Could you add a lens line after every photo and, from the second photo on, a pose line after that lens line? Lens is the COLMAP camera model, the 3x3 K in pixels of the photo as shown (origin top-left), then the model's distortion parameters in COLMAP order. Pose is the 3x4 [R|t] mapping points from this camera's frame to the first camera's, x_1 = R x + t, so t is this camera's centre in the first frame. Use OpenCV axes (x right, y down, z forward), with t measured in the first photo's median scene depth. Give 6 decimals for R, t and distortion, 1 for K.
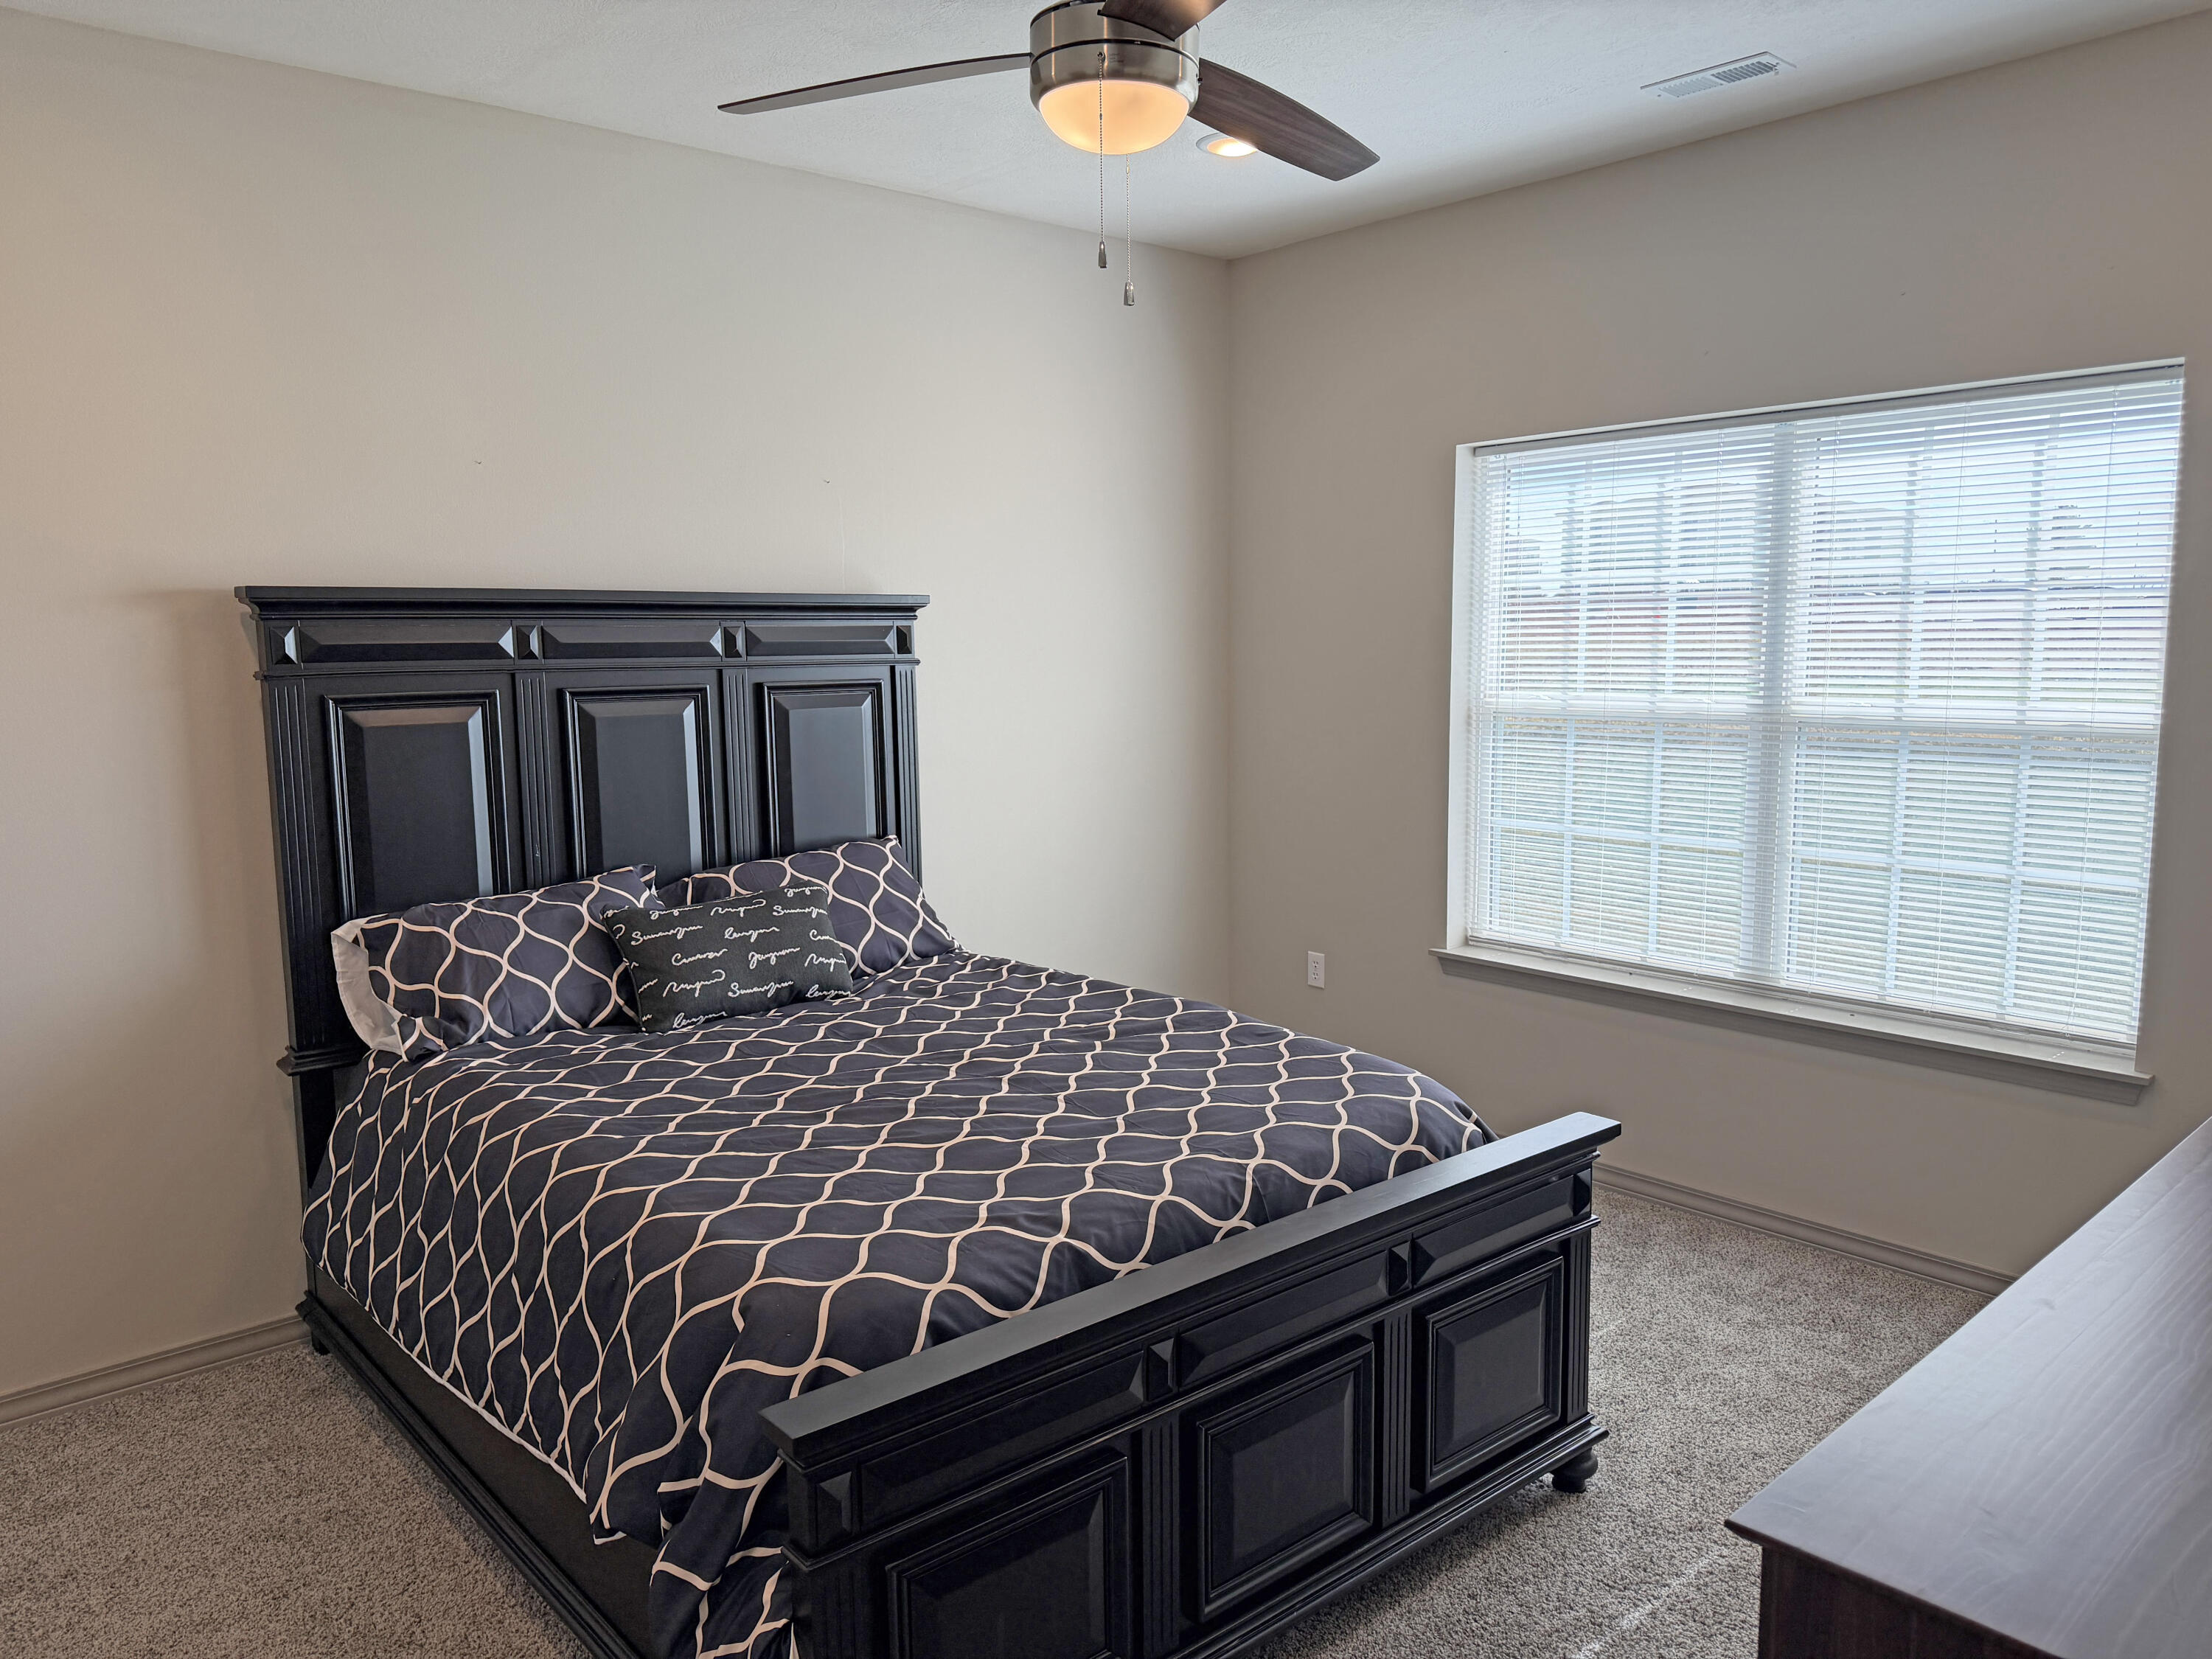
lens RADIAL K [[1577.5, 0, 1106.0], [0, 1577.5, 829.5], [0, 0, 1]] dist [0.078435, -0.000040]
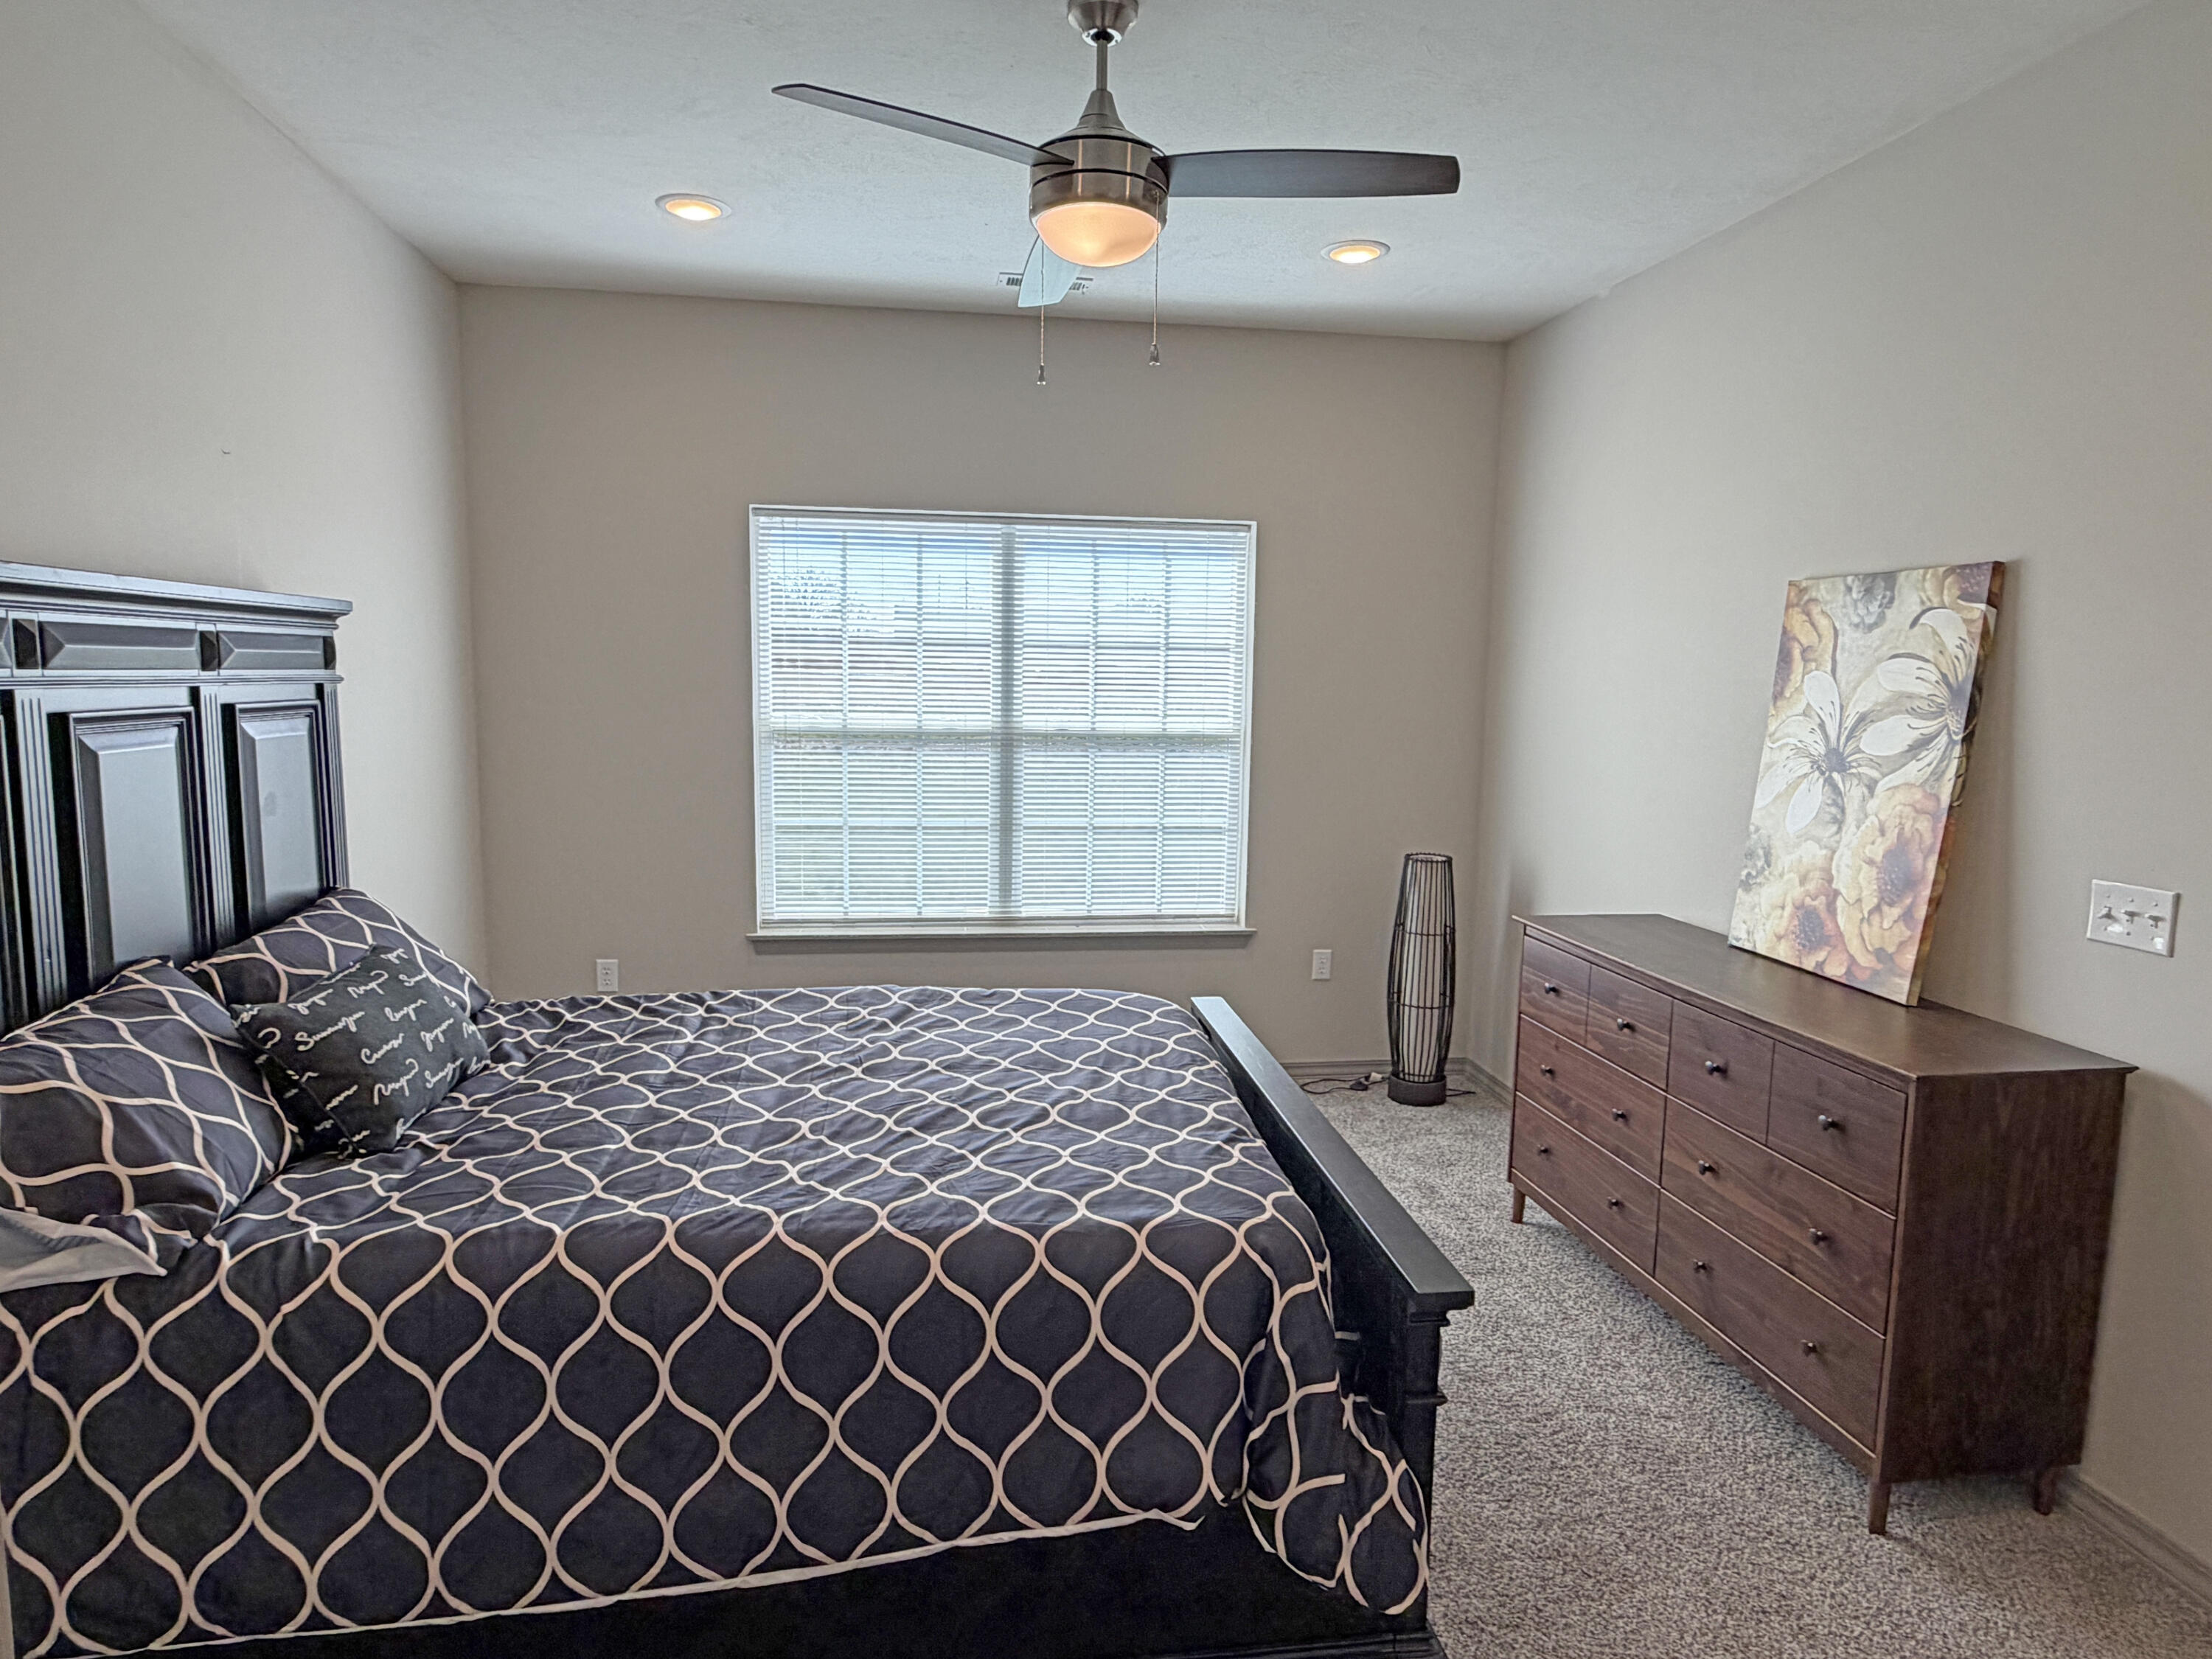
lens RADIAL K [[1331.4, 0, 1106.0], [0, 1331.4, 829.5], [0, 0, 1]] dist [-0.000338, -0.000168]
pose [[0.532222, -0.077727, 0.843029, -0.546686], [0.079331, 0.995974, 0.041745, -0.024720], [-0.842880, 0.044660, 0.536246, 0.295059]]
